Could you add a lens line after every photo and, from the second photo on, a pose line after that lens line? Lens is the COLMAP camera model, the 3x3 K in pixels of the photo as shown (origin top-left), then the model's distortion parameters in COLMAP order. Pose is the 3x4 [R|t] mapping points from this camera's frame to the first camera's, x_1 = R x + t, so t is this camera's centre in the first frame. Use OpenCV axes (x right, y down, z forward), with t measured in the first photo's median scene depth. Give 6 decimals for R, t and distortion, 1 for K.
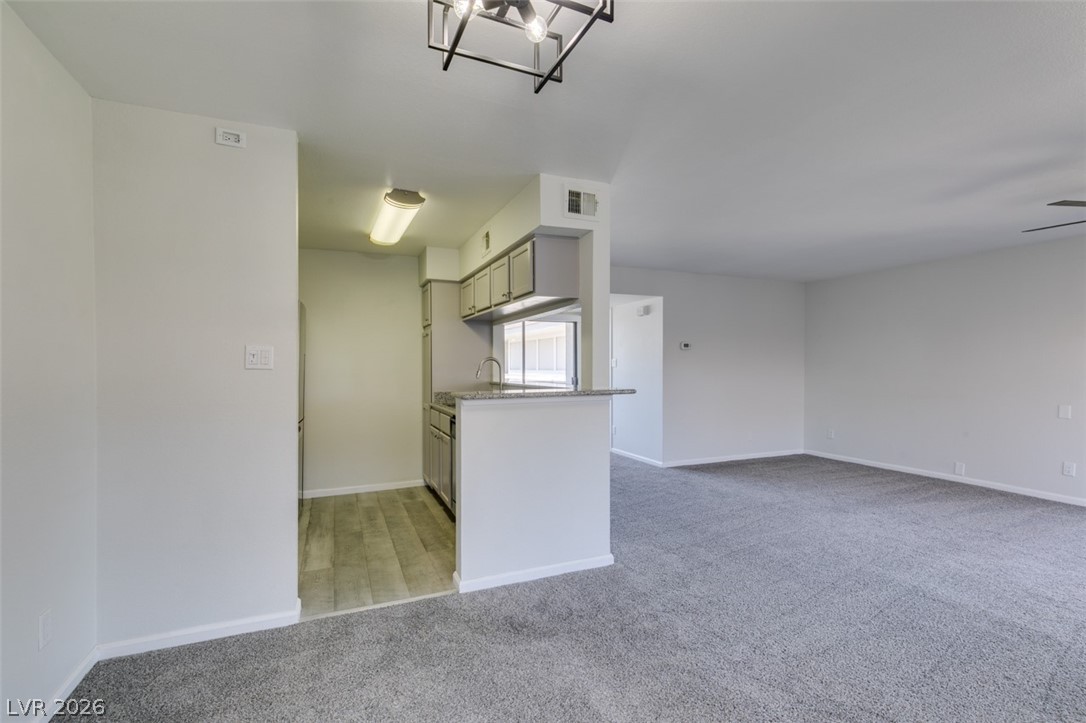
lens RADIAL K [[485.0, 0, 541.4], [0, 485.0, 367.7], [0, 0, 1]] dist [0.007461, -0.002580]
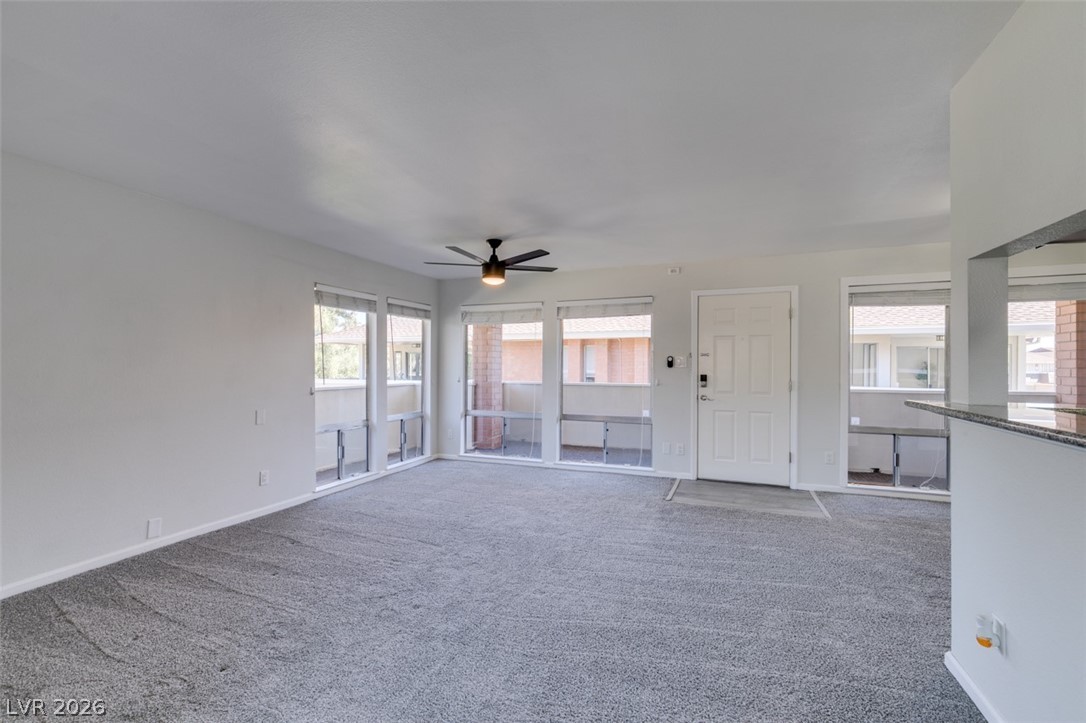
lens RADIAL K [[485.0, 0, 542.9], [0, 485.0, 365.7], [0, 0, 1]] dist [0.007461, -0.002580]
pose [[-0.716504, 0.001834, 0.697580, 0.057787], [0.003769, 0.999992, 0.001243, -0.006308], [-0.697573, 0.003520, -0.716505, 1.436899]]
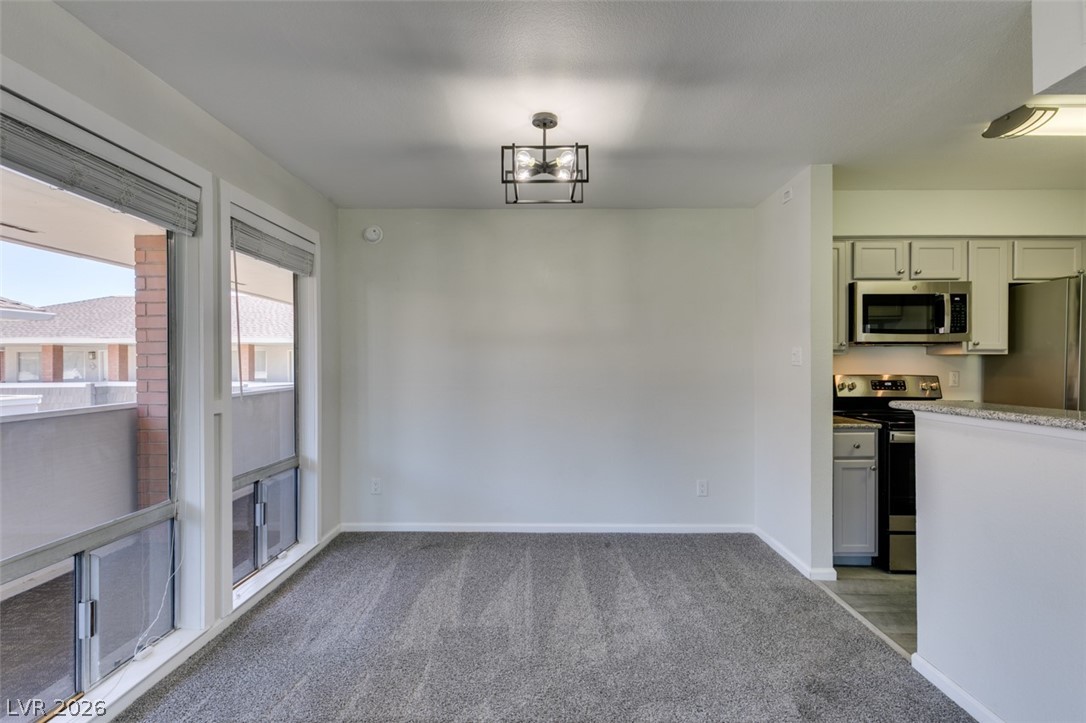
lens RADIAL K [[485.0, 0, 540.6], [0, 485.0, 366.3], [0, 0, 1]] dist [0.007461, -0.002580]
pose [[-0.405456, 0.007347, -0.914085, 0.505042], [-0.000806, 0.999964, 0.008395, -0.002852], [0.914114, 0.004140, -0.405435, 0.525450]]
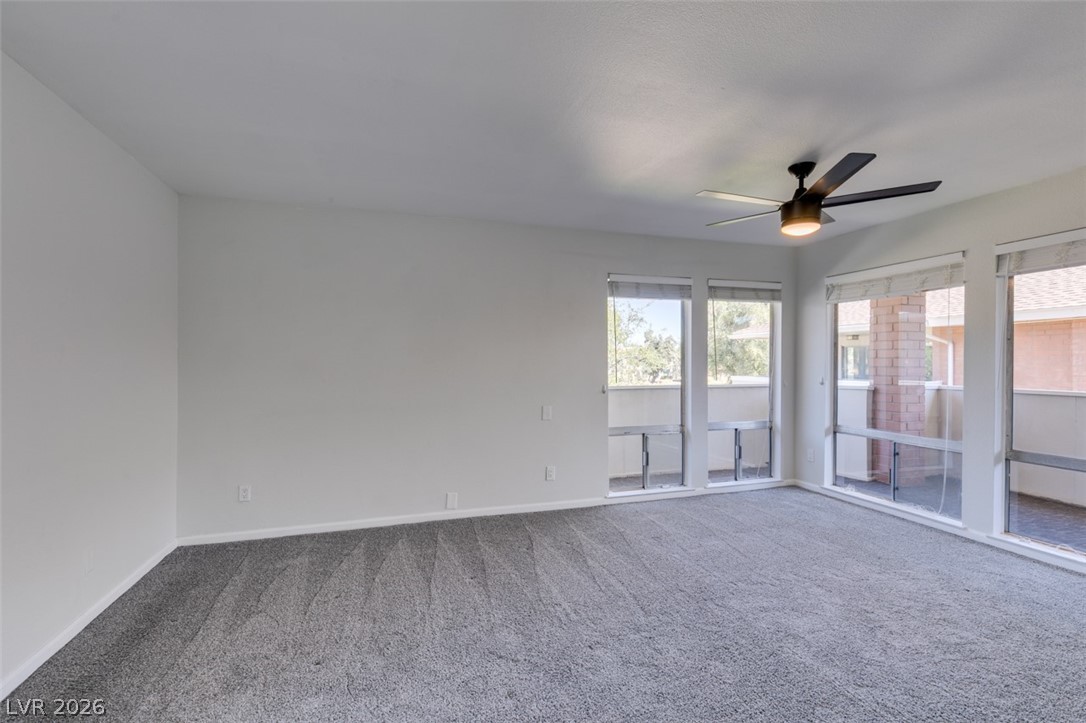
lens RADIAL K [[485.0, 0, 543.2], [0, 485.0, 364.6], [0, 0, 1]] dist [0.007461, -0.002580]
pose [[0.095651, -0.001512, 0.995414, 0.165619], [0.005250, 0.999986, 0.001014, -0.003306], [-0.995401, 0.005129, 0.095658, 1.025865]]
